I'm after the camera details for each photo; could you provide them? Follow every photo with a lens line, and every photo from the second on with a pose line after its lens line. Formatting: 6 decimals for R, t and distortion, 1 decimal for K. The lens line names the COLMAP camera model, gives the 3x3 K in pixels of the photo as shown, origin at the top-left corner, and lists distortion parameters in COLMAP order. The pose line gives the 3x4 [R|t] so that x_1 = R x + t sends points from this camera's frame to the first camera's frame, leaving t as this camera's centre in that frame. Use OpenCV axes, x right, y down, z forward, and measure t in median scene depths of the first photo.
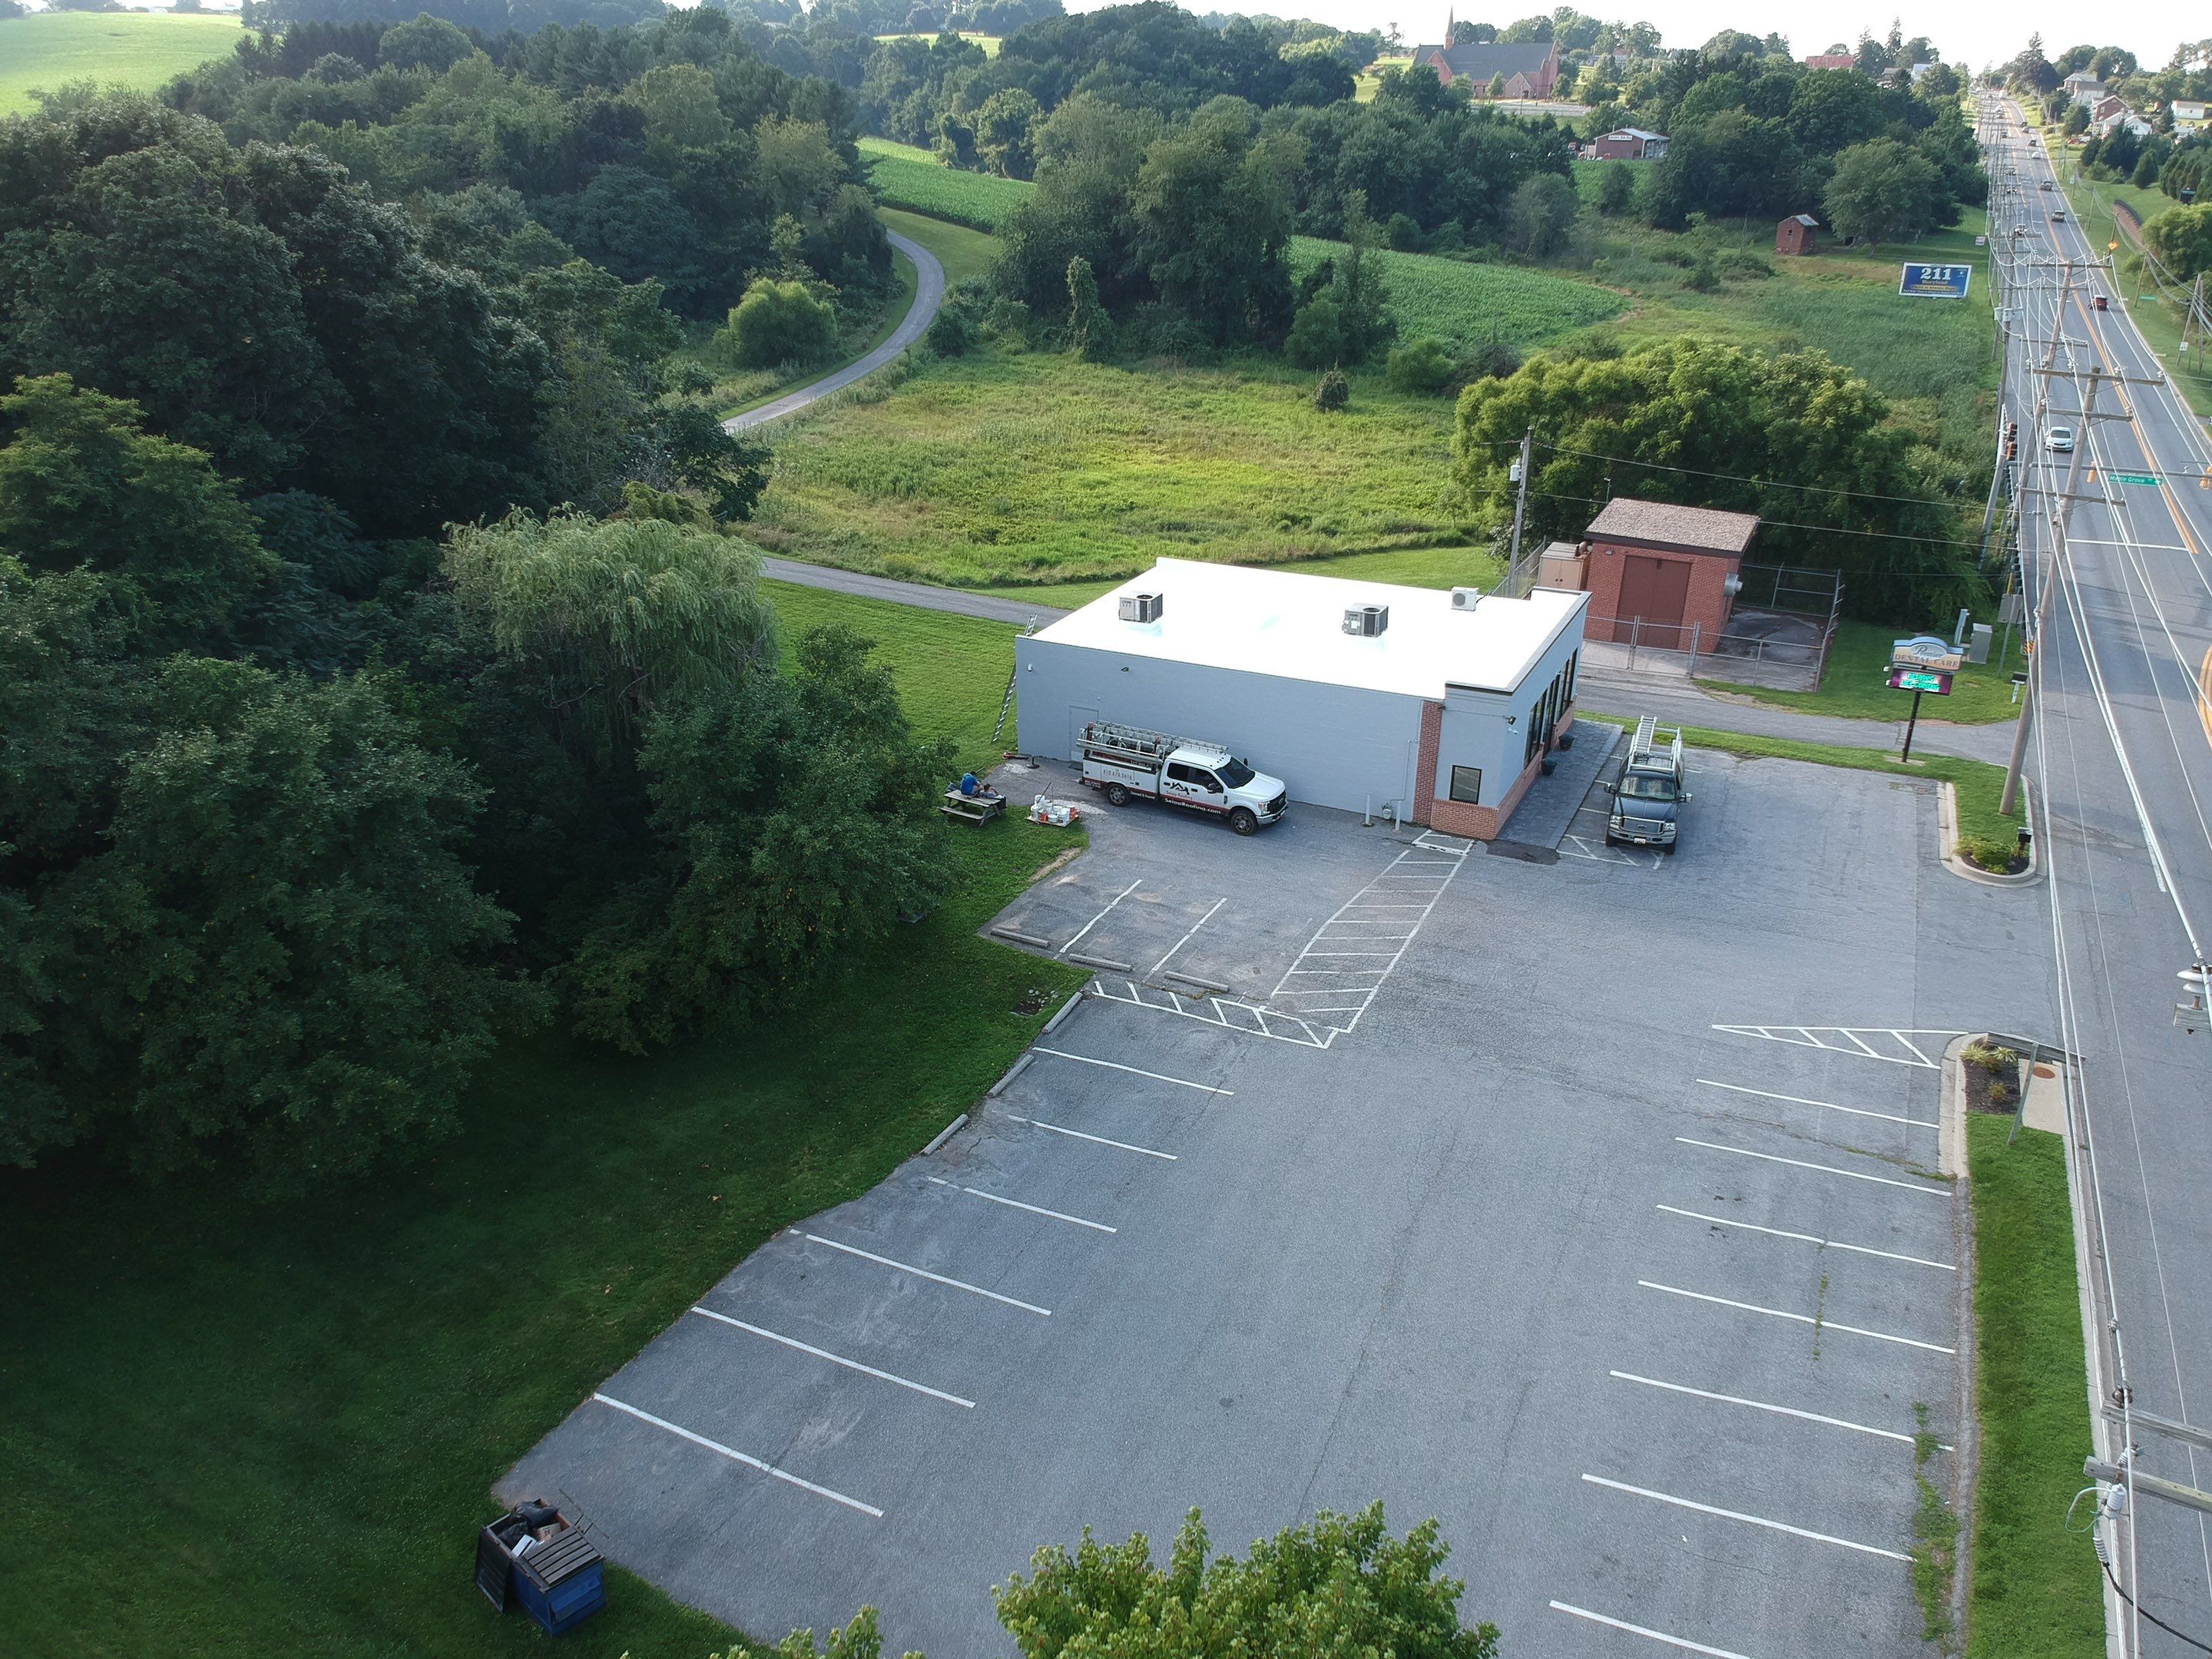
lens RADIAL K [[1610.1, 0, 1106.3], [0, 1610.1, 850.7], [0, 0, 1]] dist [0.078189, -0.130215]
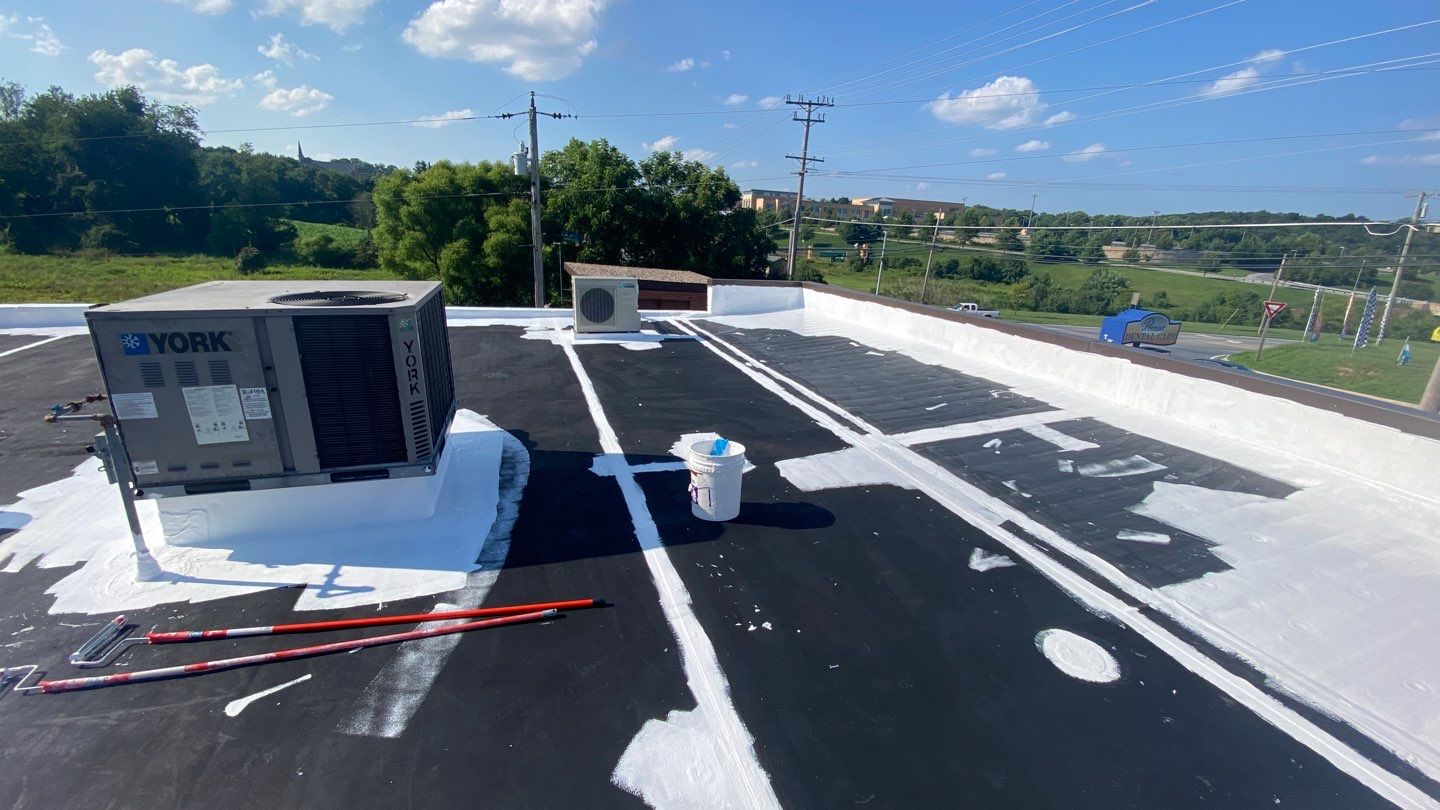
lens RADIAL K [[580.9, 0, 717.3], [0, 580.9, 418.1], [0, 0, 1]] dist [0.008943, -0.015193]
pose [[0.712488, -0.177438, 0.678879, 0.097910], [0.246069, 0.969240, -0.004922, -0.083772], [-0.657123, 0.170558, 0.734234, 0.618891]]
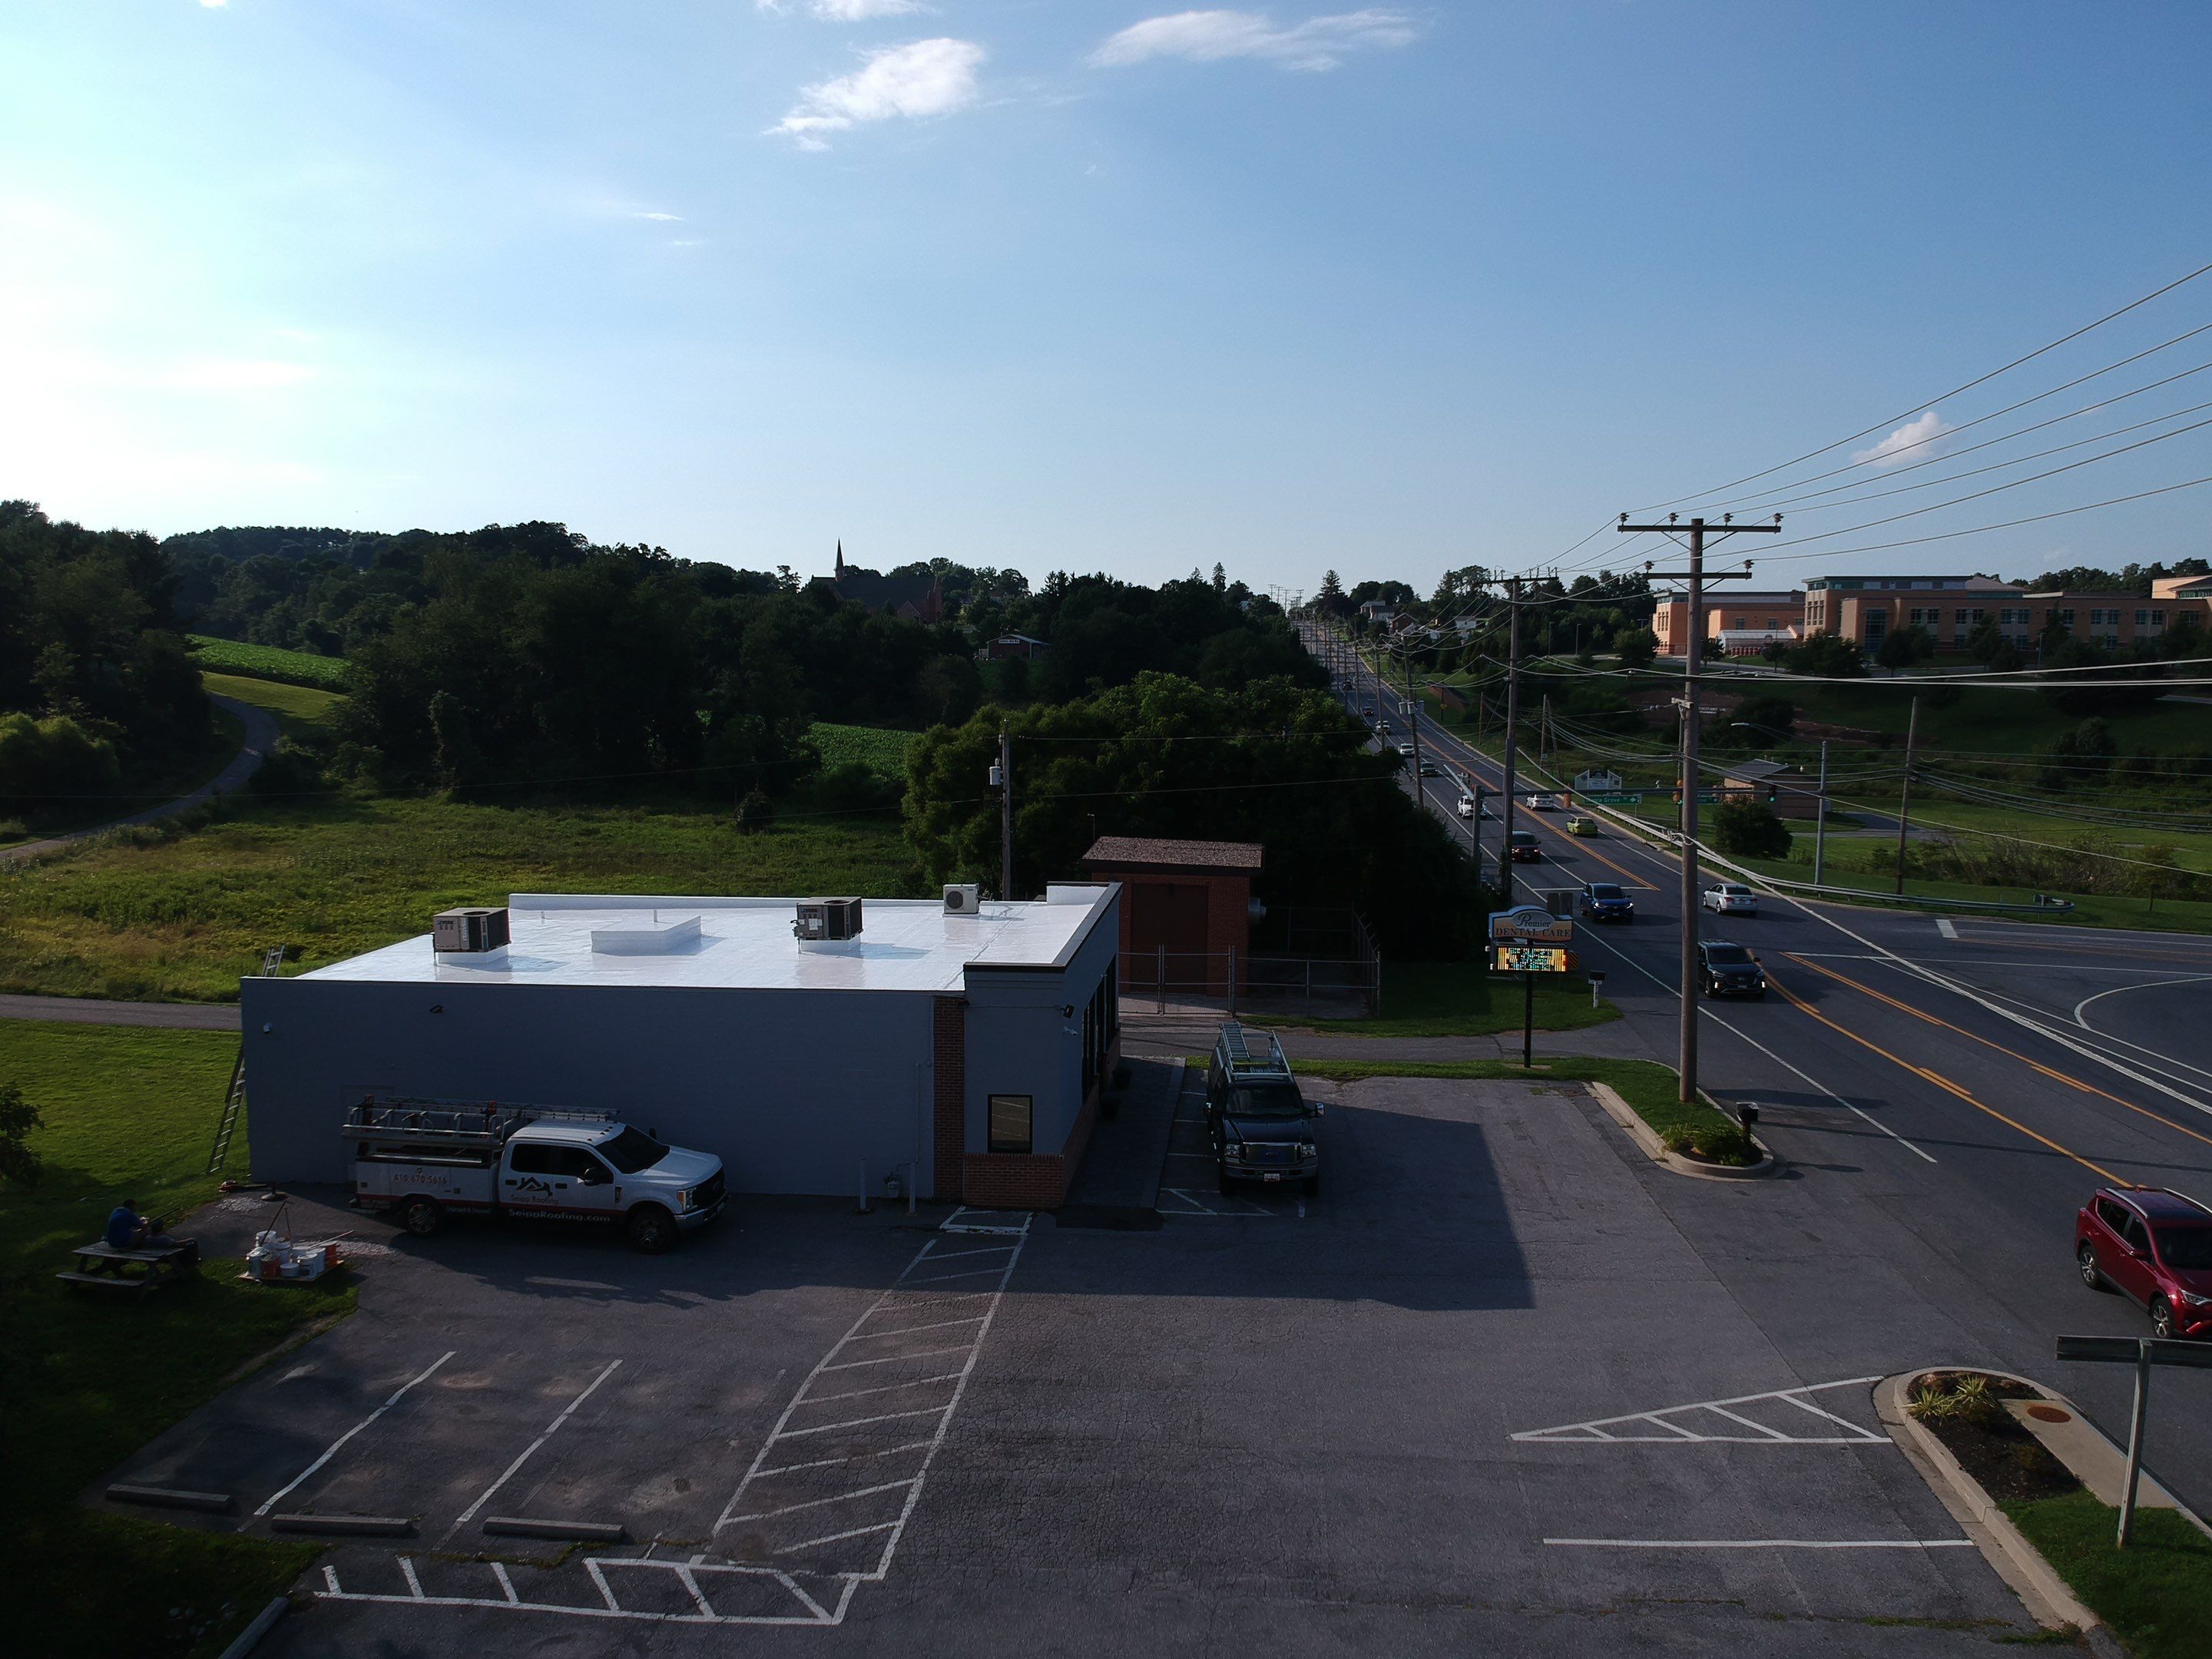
lens RADIAL K [[1610.1, 0, 1114.7], [0, 1610.1, 836.1], [0, 0, 1]] dist [0.078189, -0.130215]
pose [[0.937515, -0.036462, 0.346030, 0.027327], [0.145211, 0.944748, -0.293878, 0.027859], [-0.316196, 0.325762, 0.891010, 0.232453]]
